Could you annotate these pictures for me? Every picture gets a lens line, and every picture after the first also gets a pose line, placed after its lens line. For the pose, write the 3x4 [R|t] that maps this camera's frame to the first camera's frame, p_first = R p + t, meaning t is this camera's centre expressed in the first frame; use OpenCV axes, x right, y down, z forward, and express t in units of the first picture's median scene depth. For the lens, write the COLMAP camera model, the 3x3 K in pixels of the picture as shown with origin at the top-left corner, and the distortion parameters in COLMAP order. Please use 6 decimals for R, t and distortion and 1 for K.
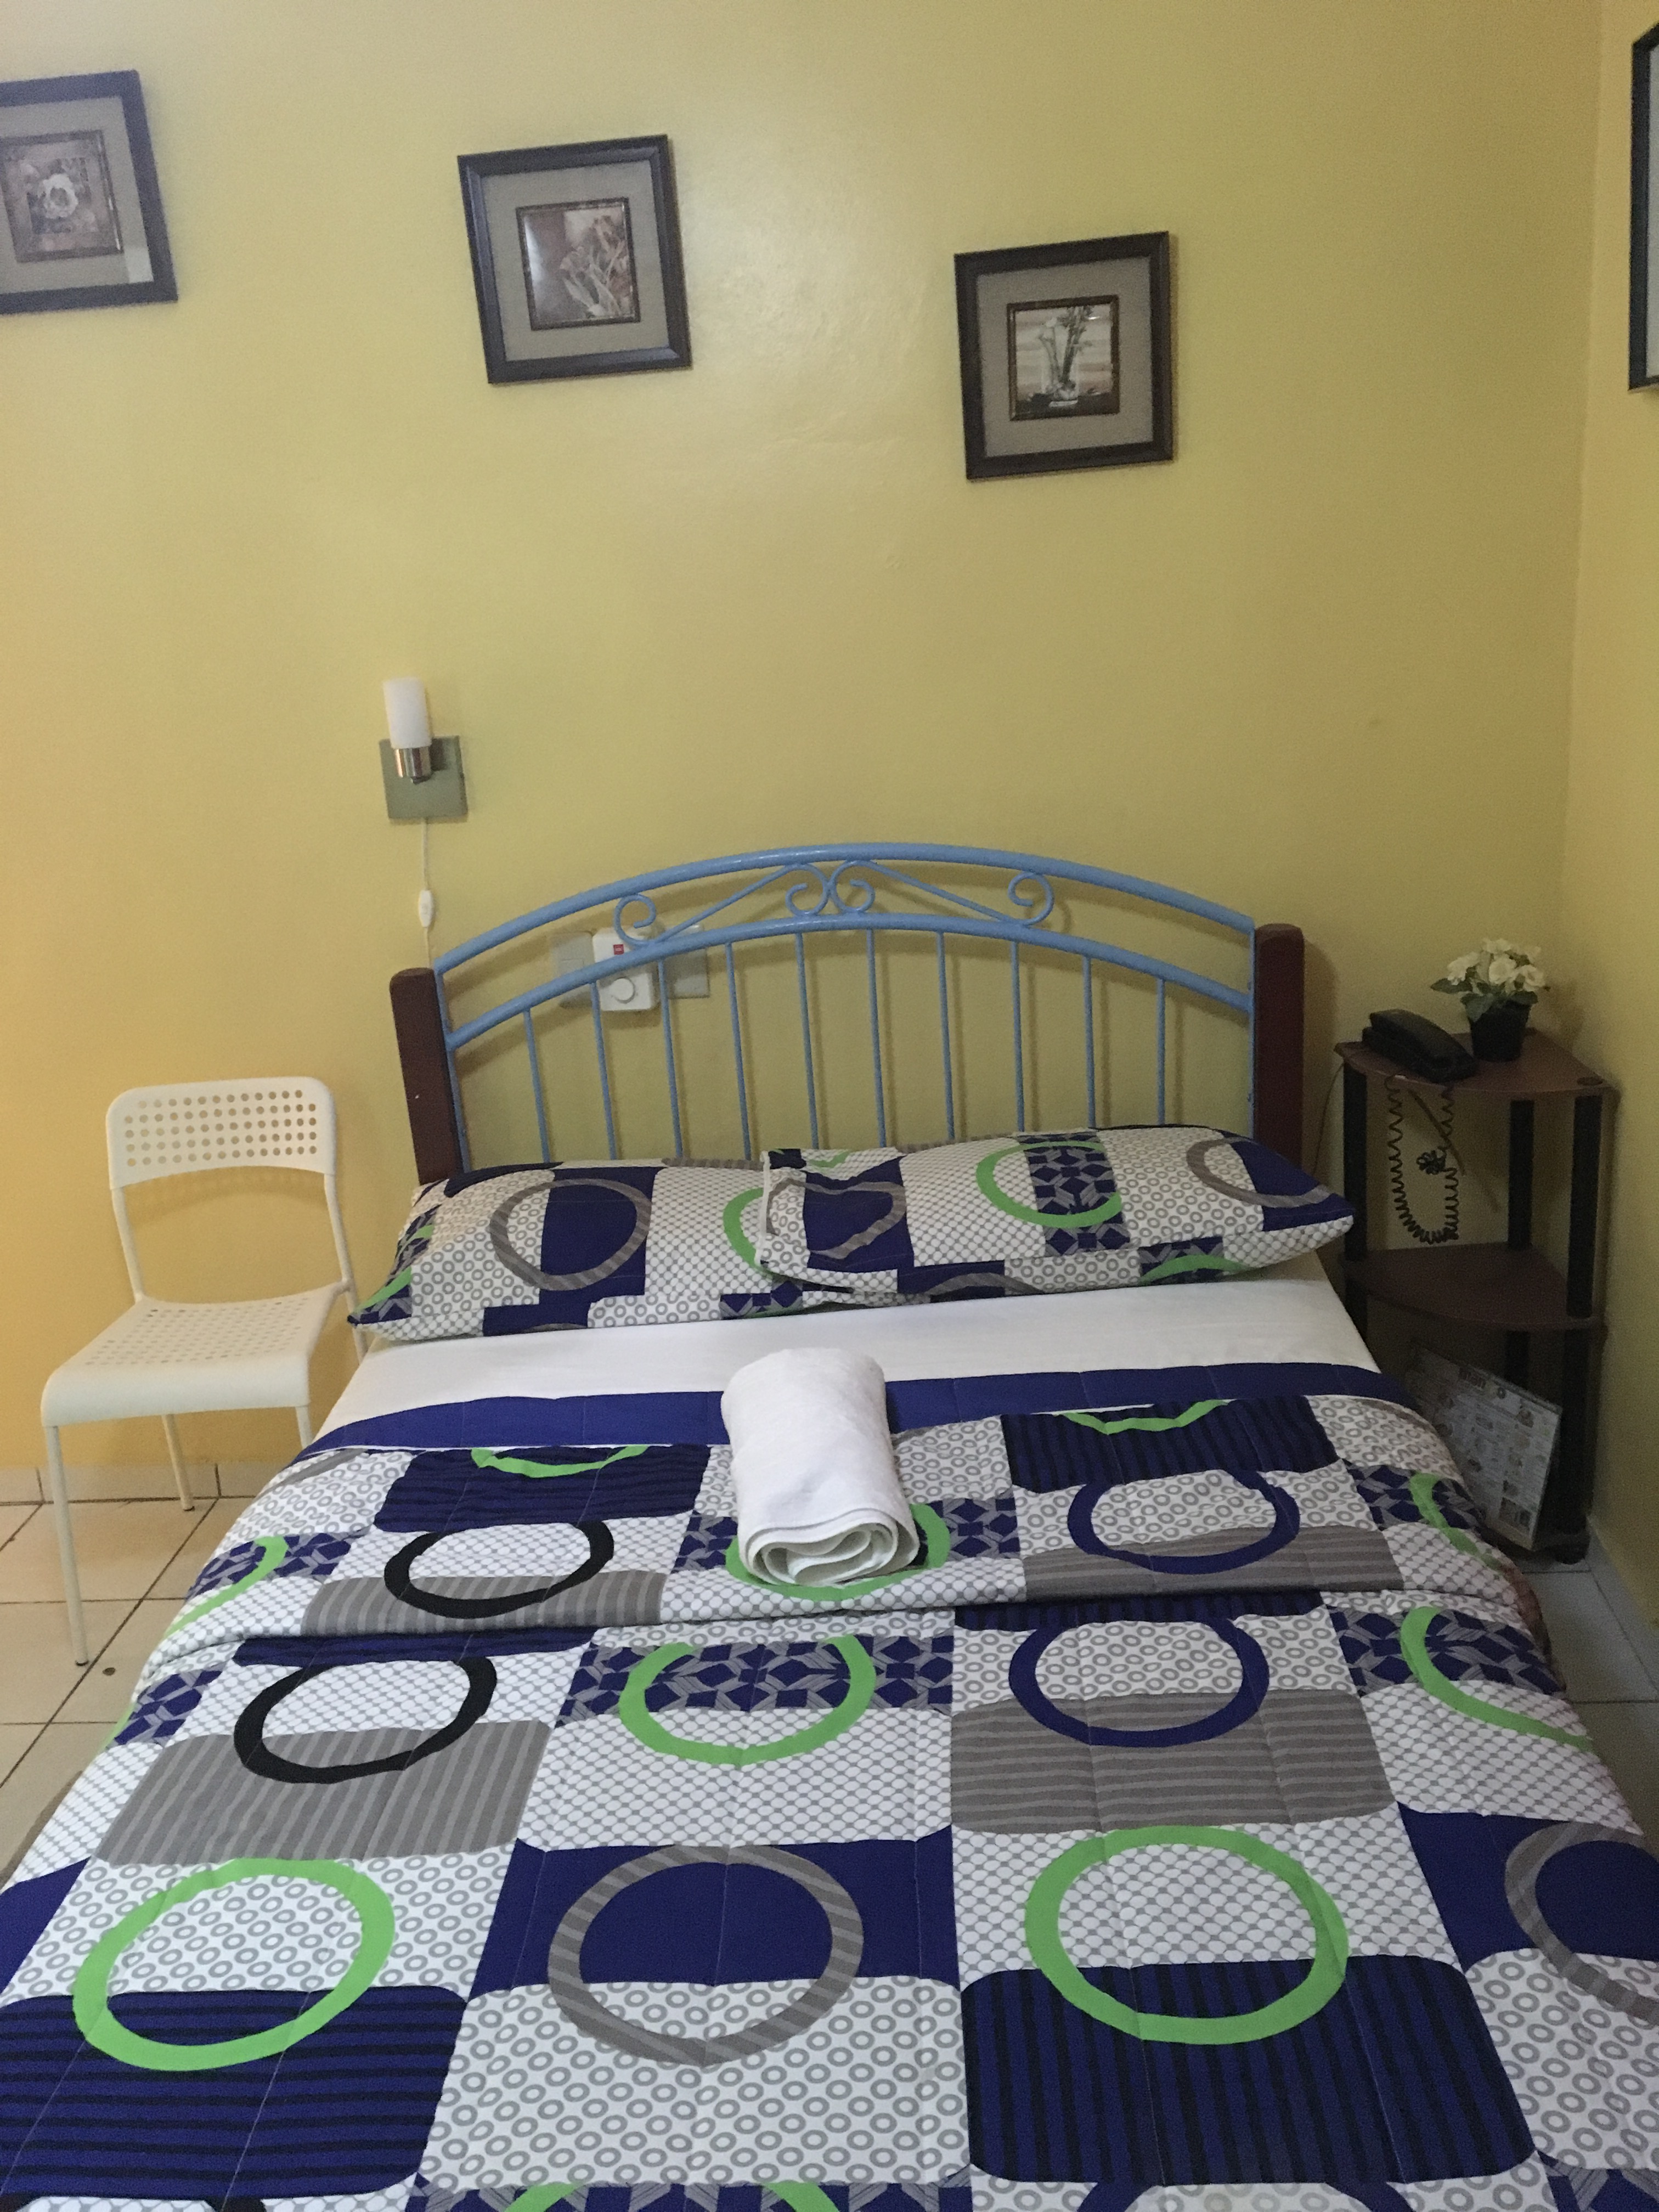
lens RADIAL K [[1863.1, 0, 816.6], [0, 1863.1, 1084.9], [0, 0, 1]] dist [0.076855, -0.114964]
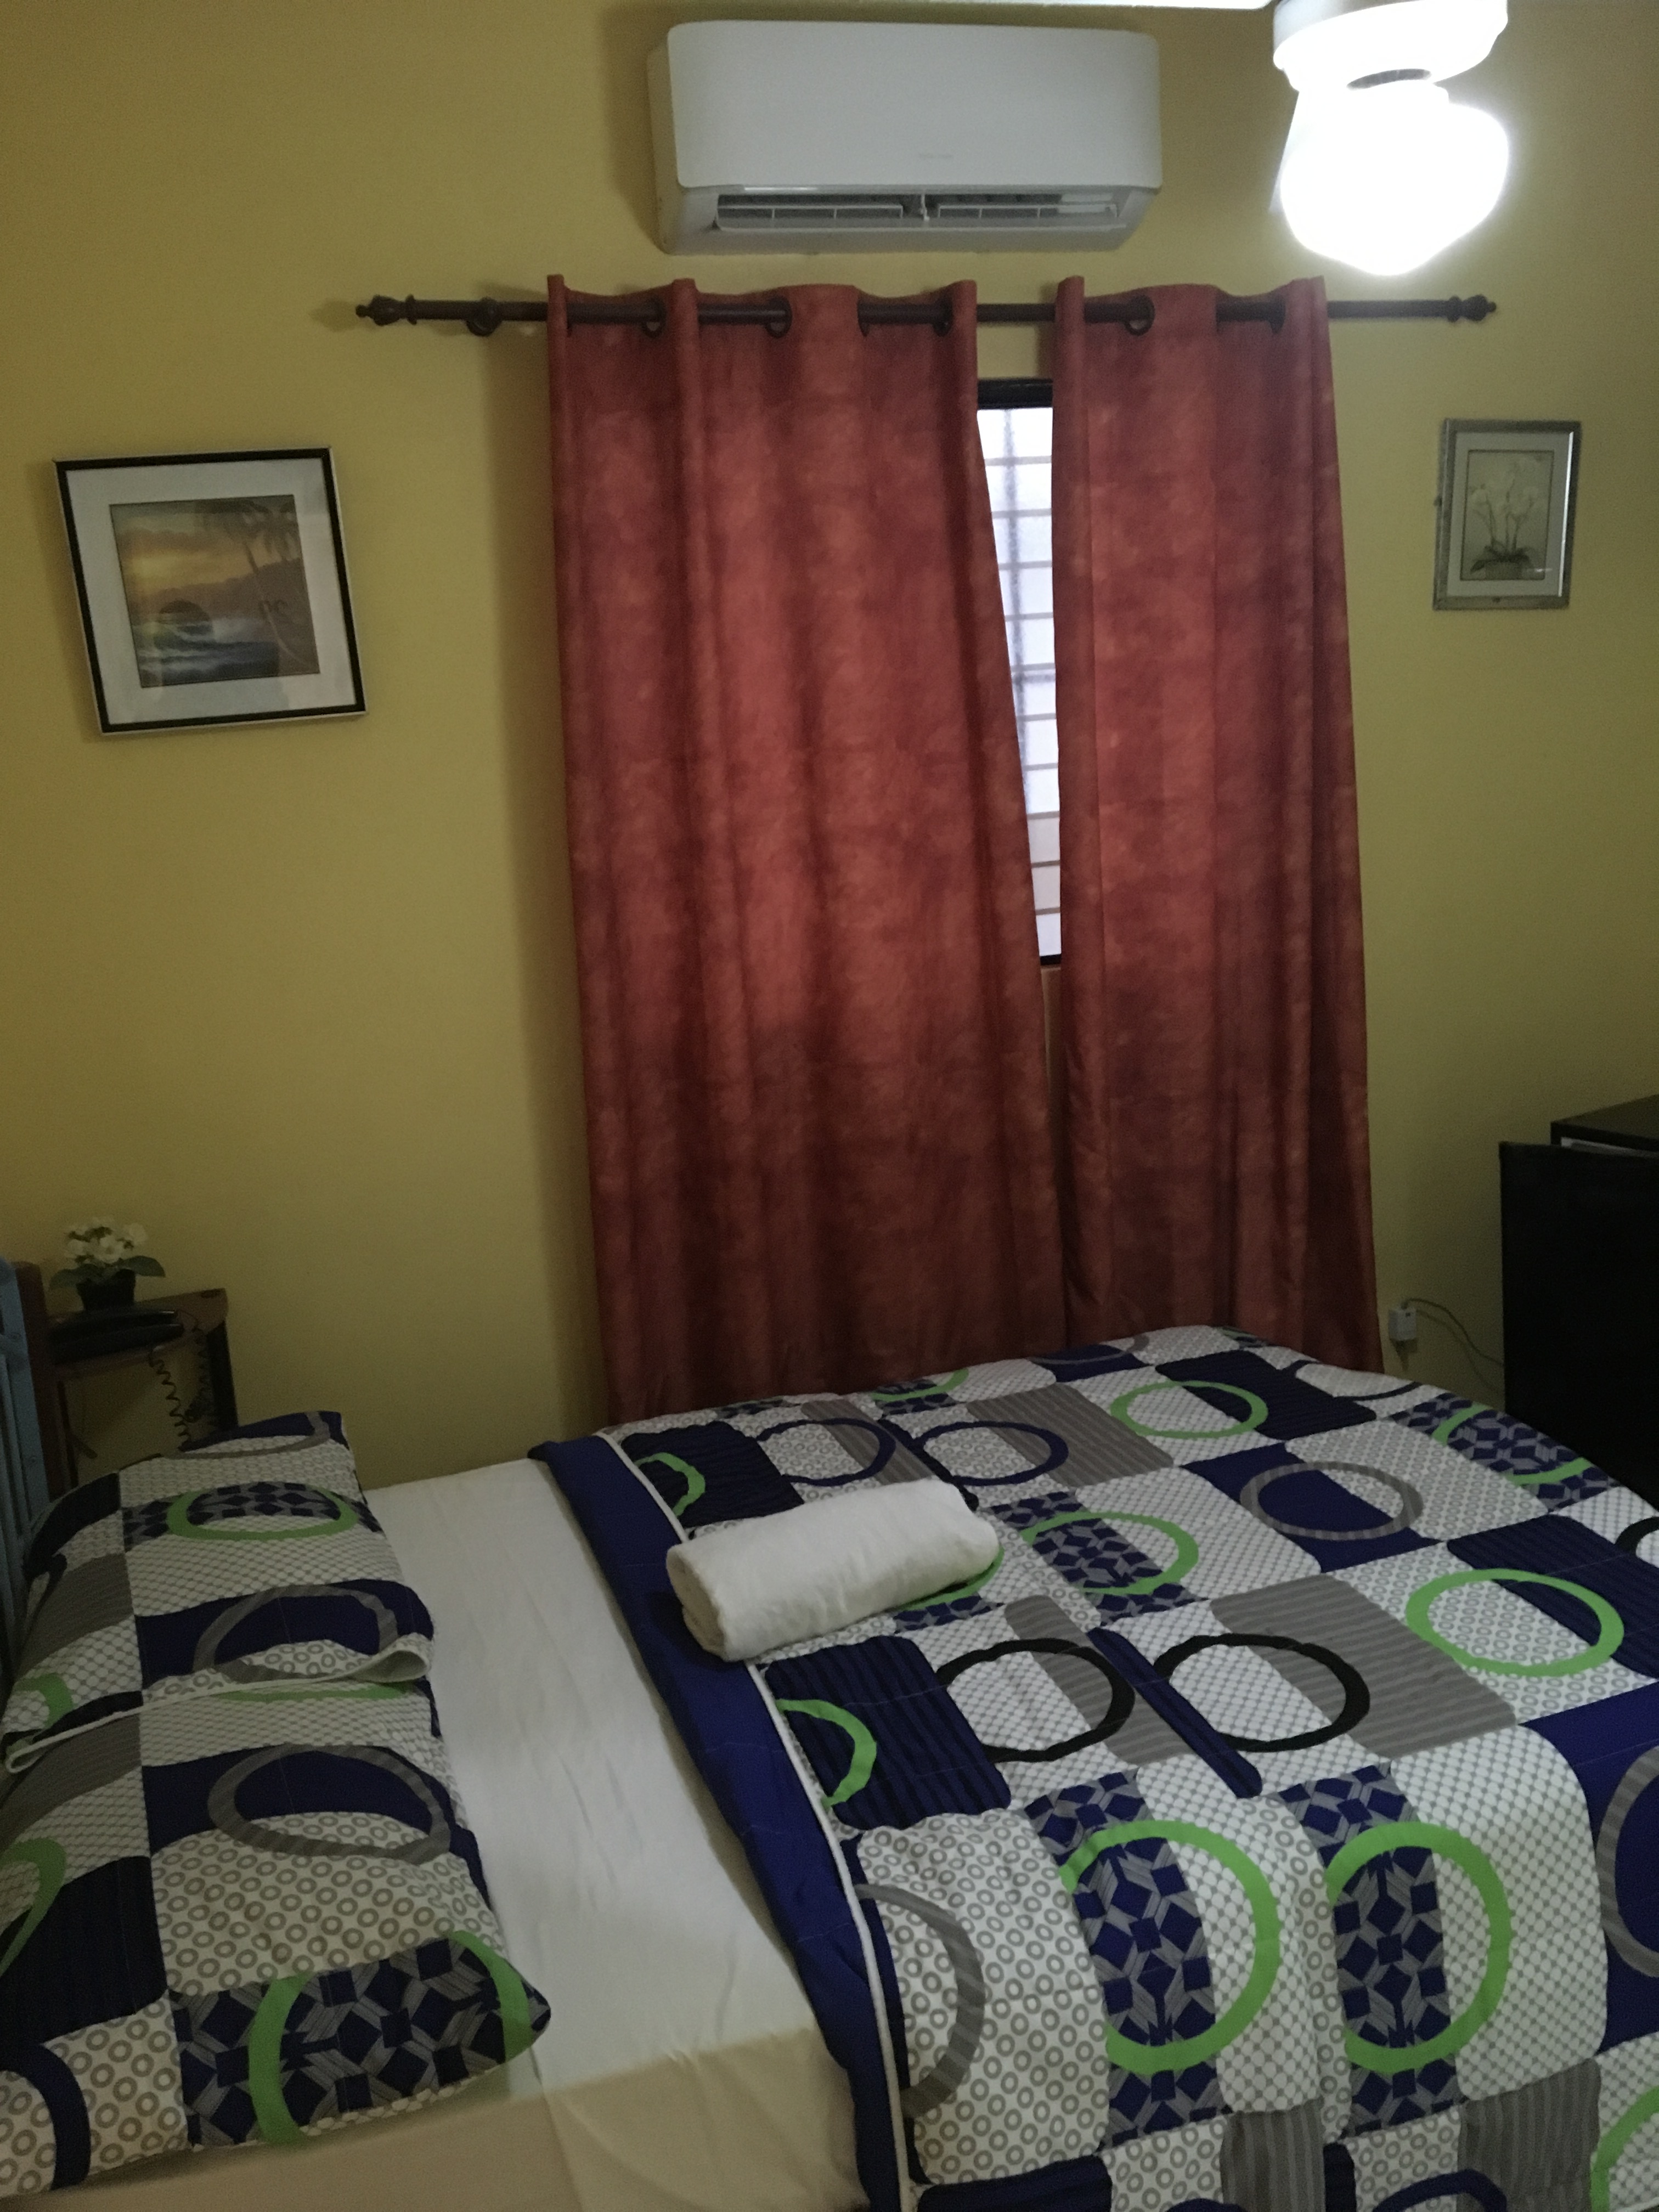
lens RADIAL K [[1863.1, 0, 822.8], [0, 1863.1, 1091.8], [0, 0, 1]] dist [0.076855, -0.114964]
pose [[-0.353578, -0.102961, 0.929721, -0.825247], [0.358603, 0.903064, 0.236387, -0.262464], [-0.863936, 0.416983, -0.282382, 0.972521]]
